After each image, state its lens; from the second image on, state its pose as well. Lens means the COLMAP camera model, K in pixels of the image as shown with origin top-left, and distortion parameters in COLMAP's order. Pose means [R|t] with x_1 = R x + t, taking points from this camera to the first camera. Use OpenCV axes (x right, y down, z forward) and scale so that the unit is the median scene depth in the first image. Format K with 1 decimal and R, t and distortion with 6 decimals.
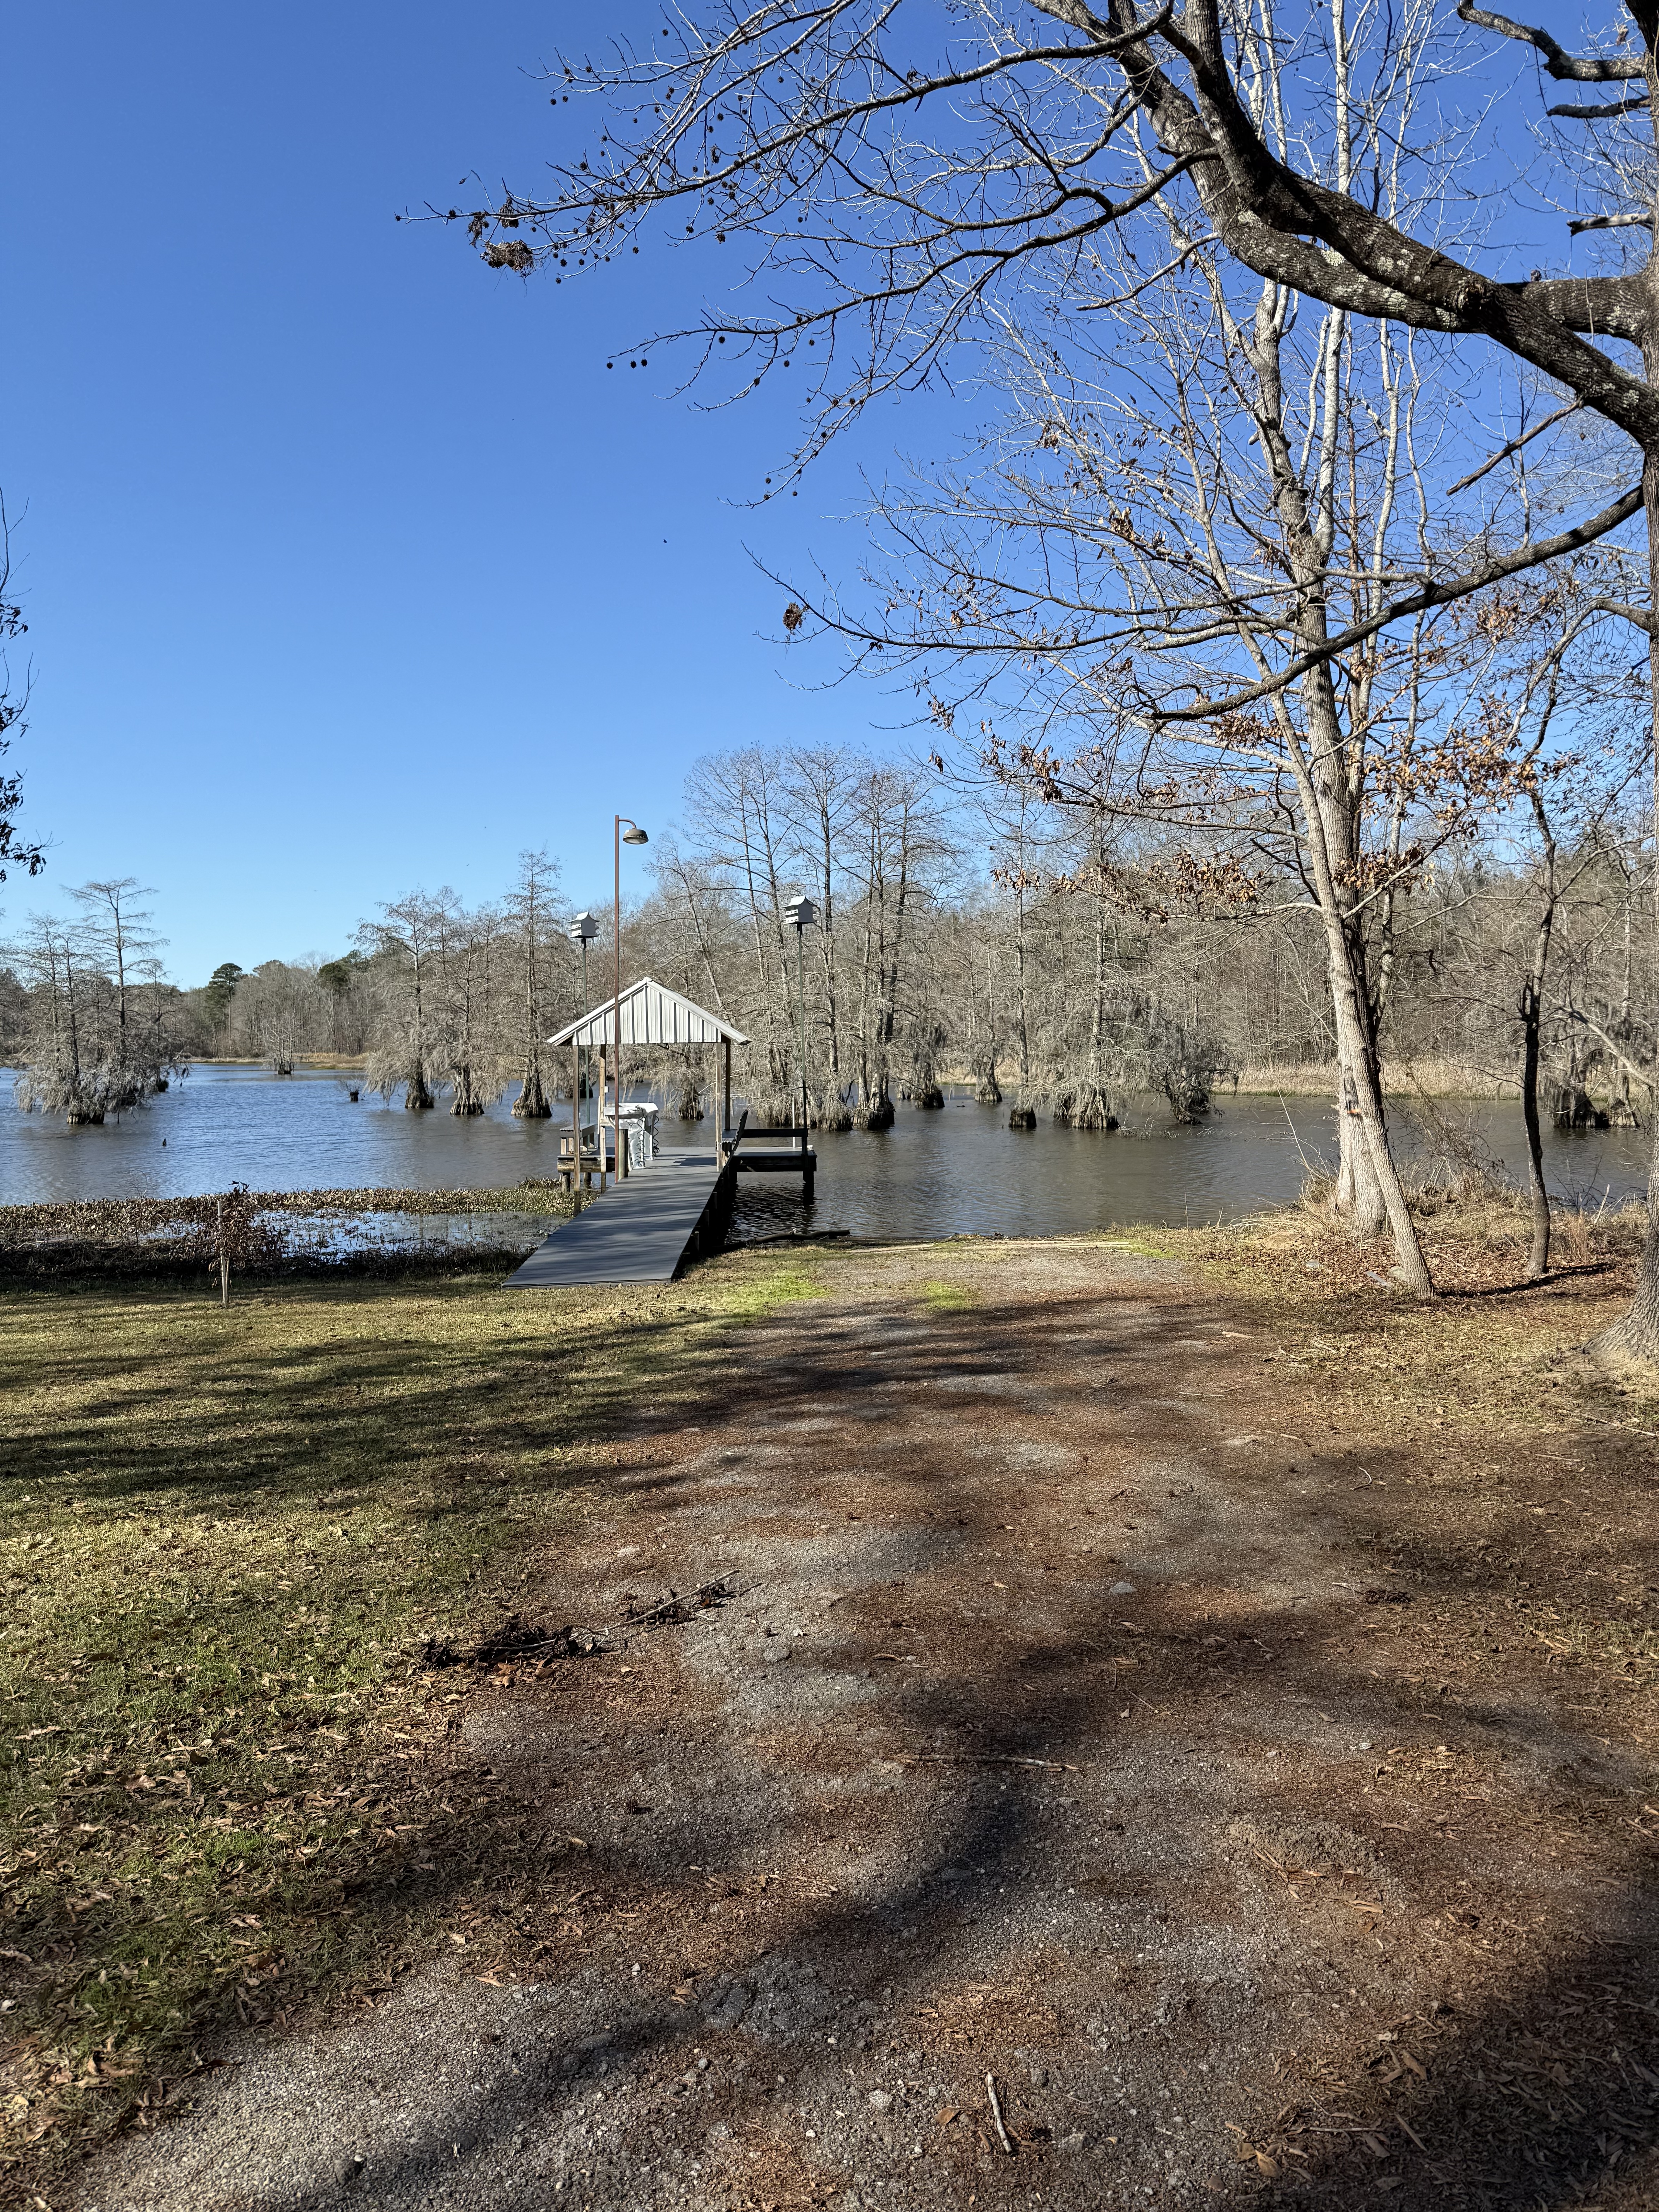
lens RADIAL K [[1464.8, 0, 829.5], [0, 1464.8, 1106.0], [0, 0, 1]] dist [0.076869, -0.000963]
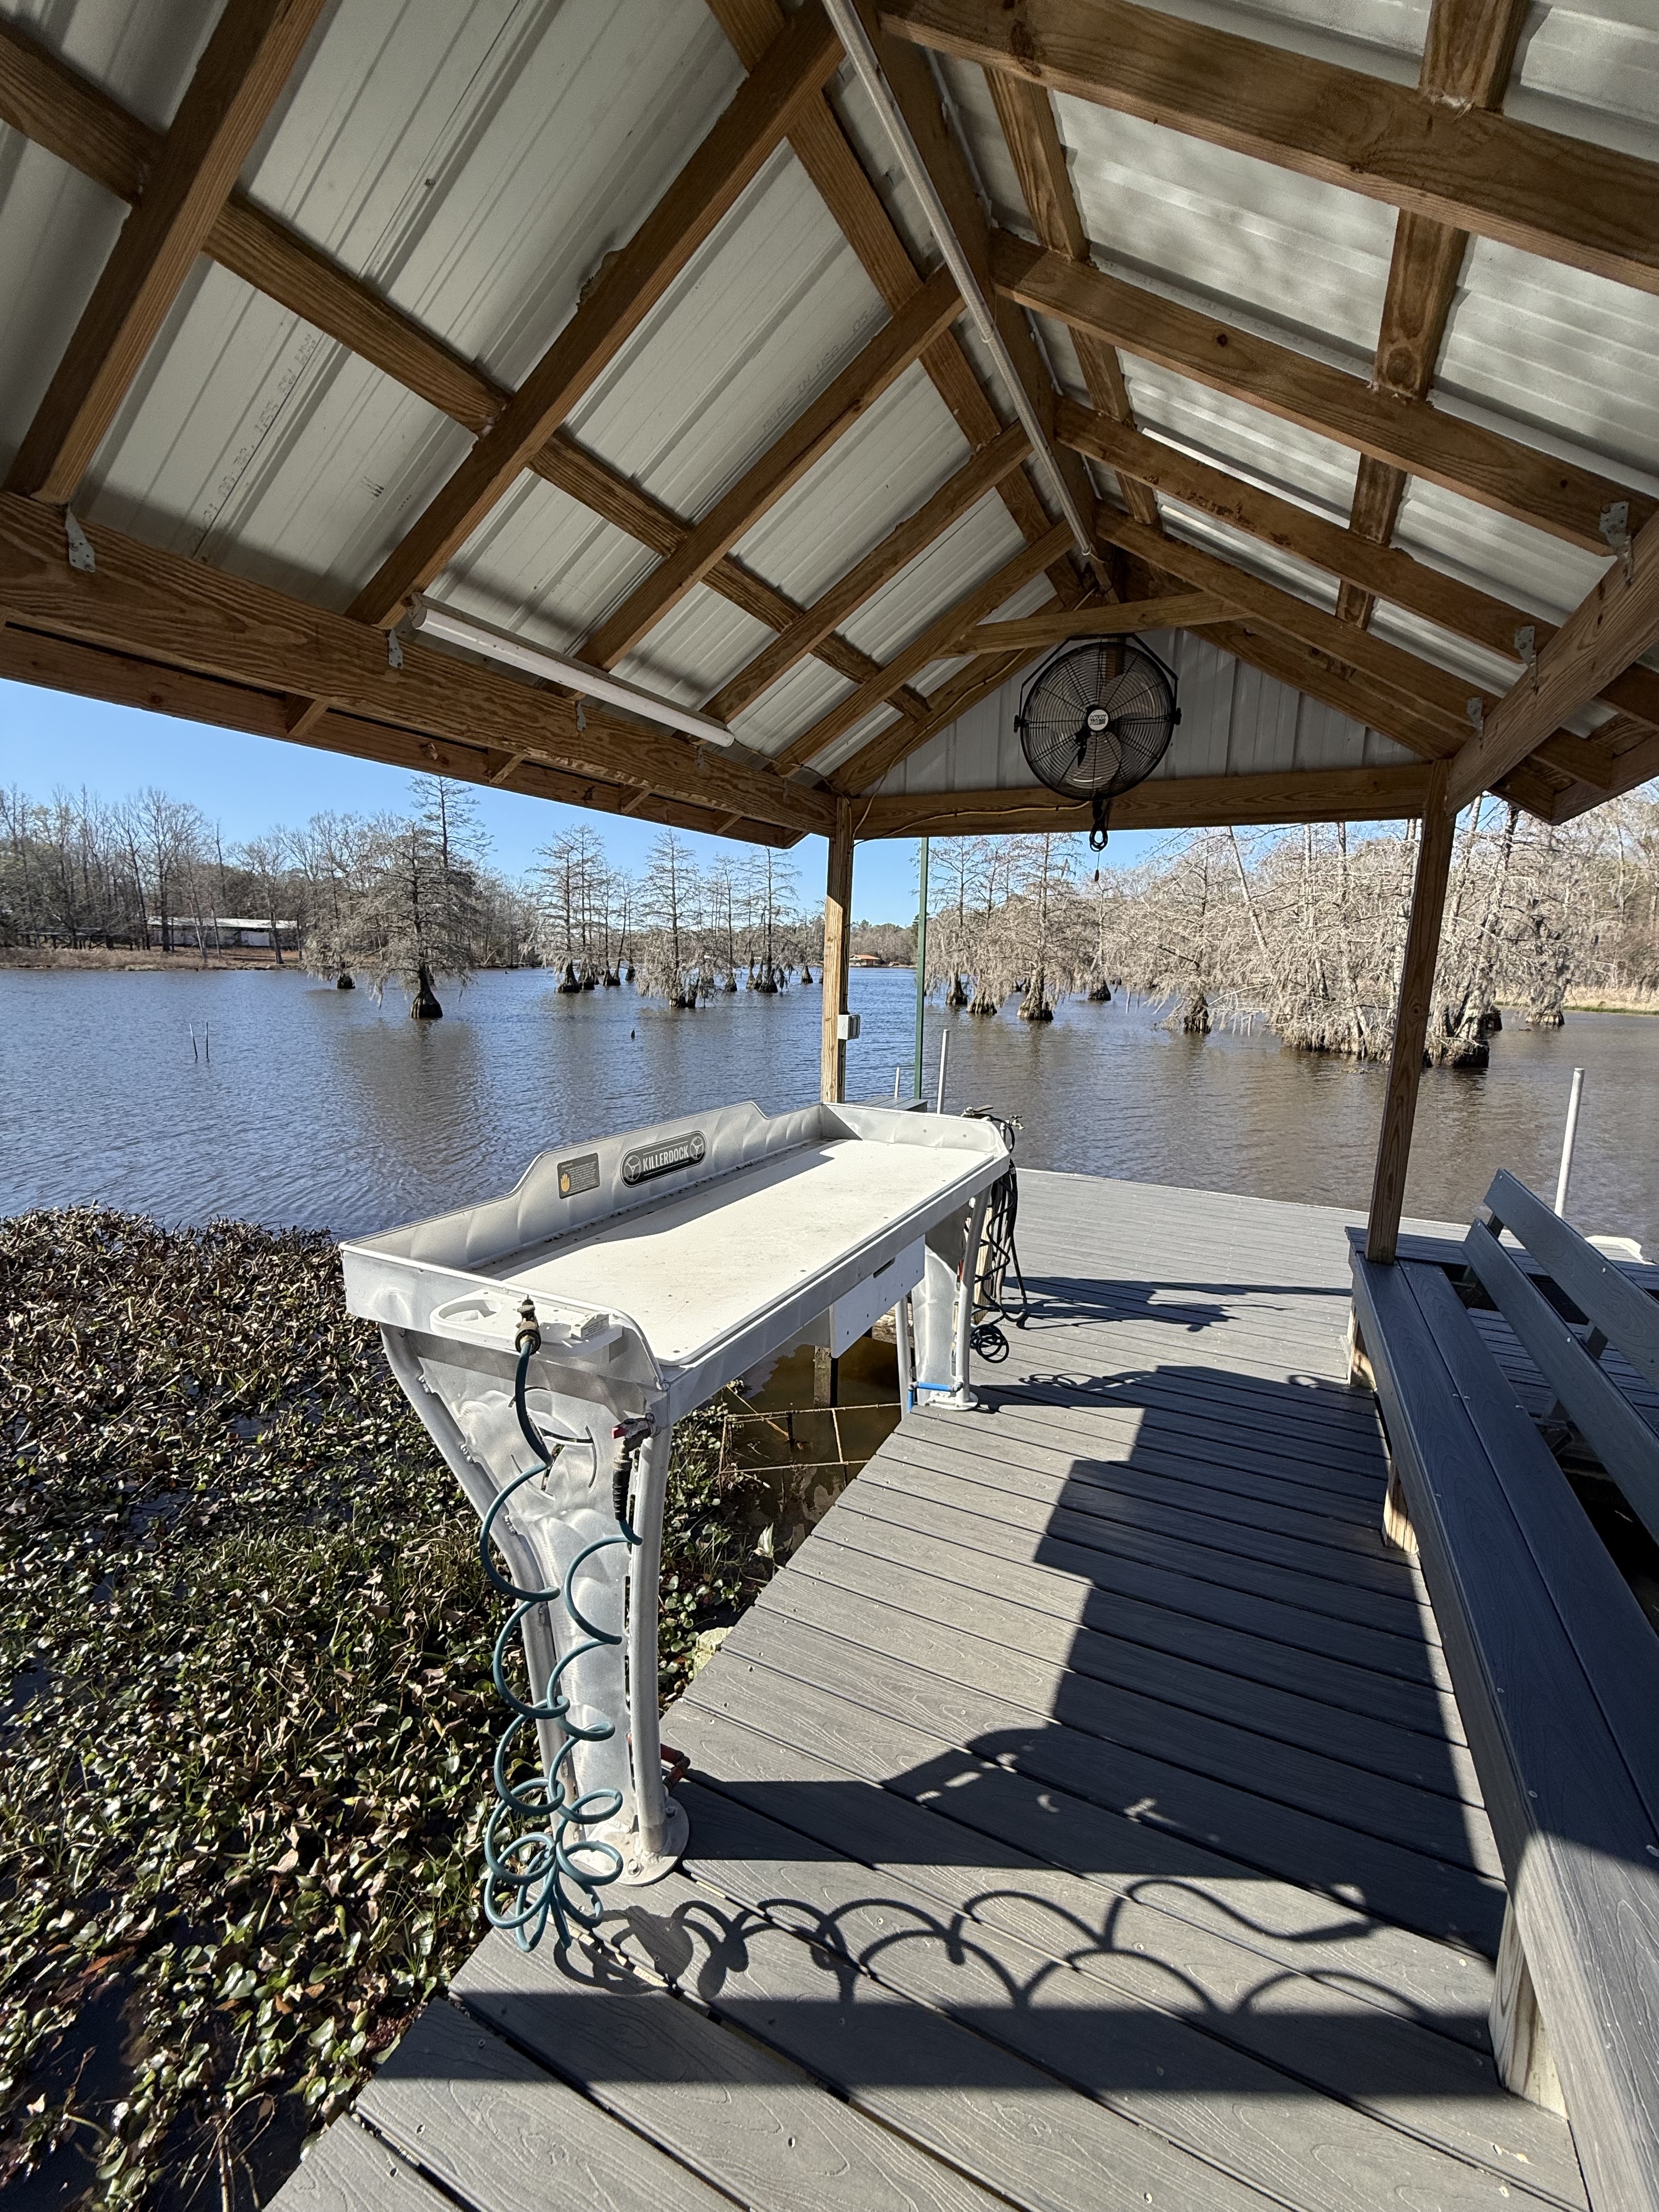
lens RADIAL K [[878.2, 0, 830.7], [0, 878.2, 1098.3], [0, 0, 1]] dist [0.001934, -0.000217]
pose [[0.877777, 0.095118, -0.469532, -0.036696], [-0.042279, 0.991648, 0.121849, -0.008253], [0.477201, -0.087105, 0.874467, 0.449368]]
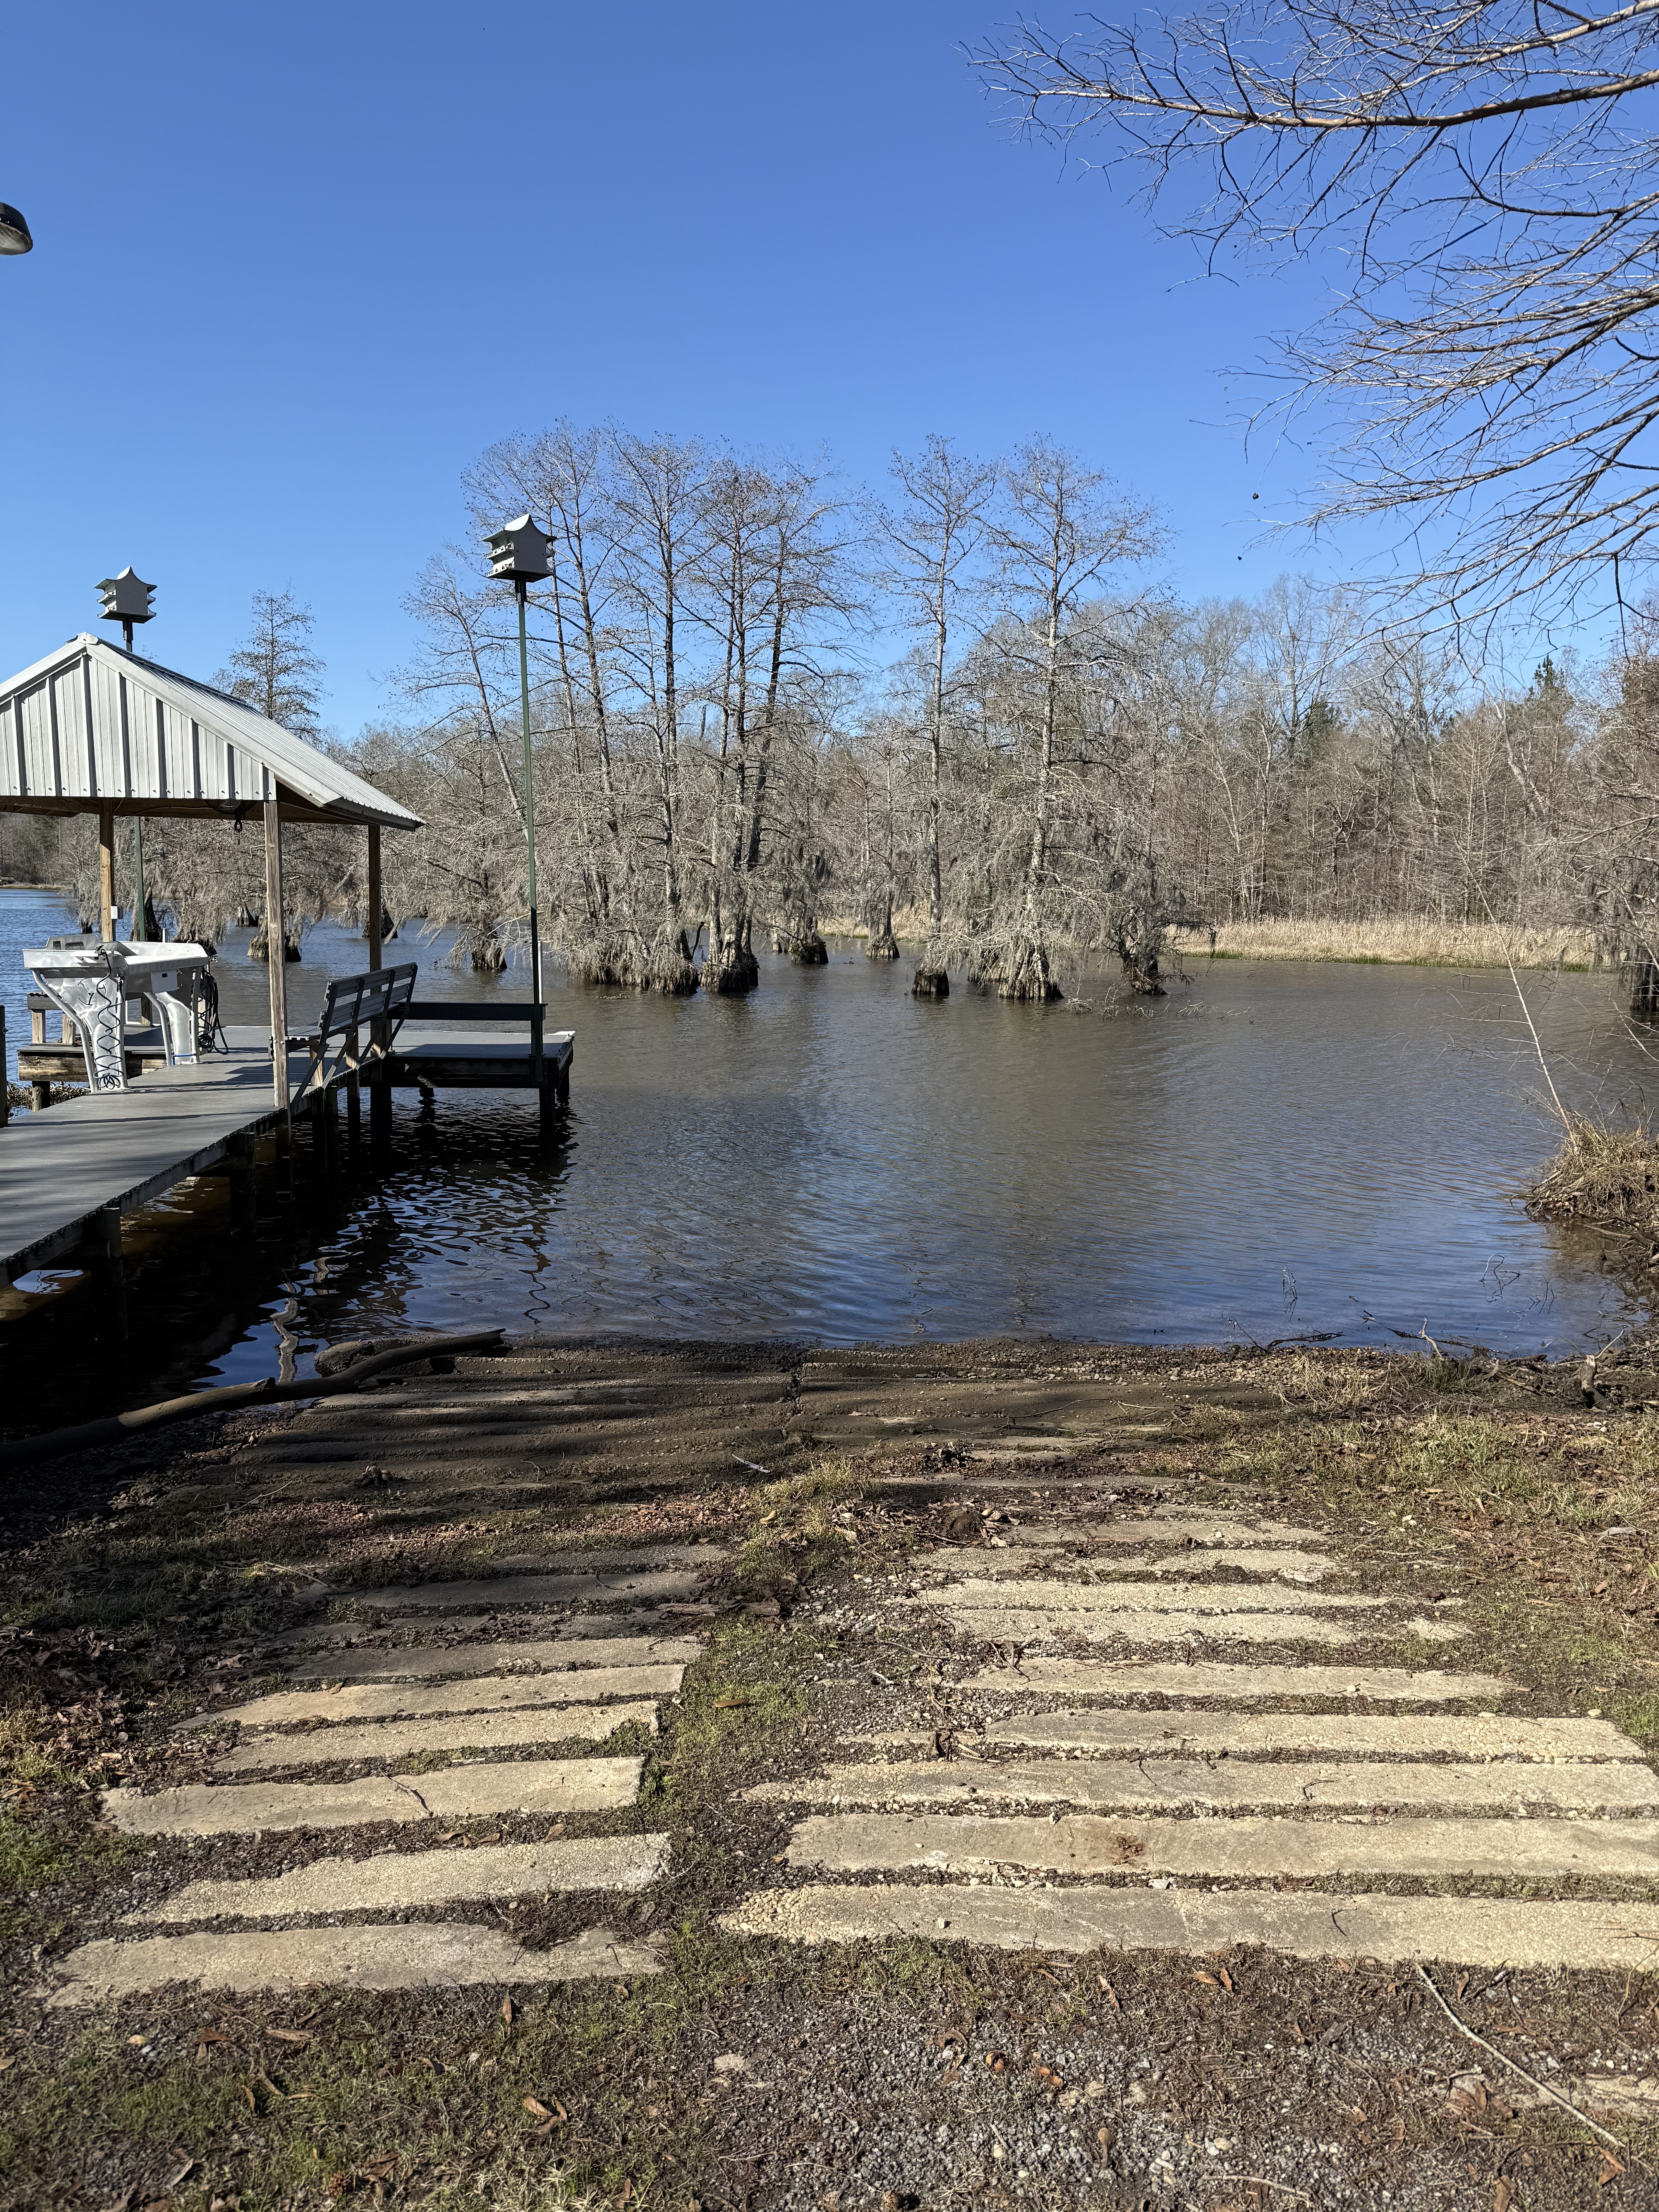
lens RADIAL K [[1464.8, 0, 829.5], [0, 1464.8, 1106.0], [0, 0, 1]] dist [0.076869, -0.000963]
pose [[0.996818, 0.018355, 0.077575, 0.025033], [-0.026028, 0.994738, 0.099088, -0.001435], [-0.075348, -0.100791, 0.992050, 0.267944]]
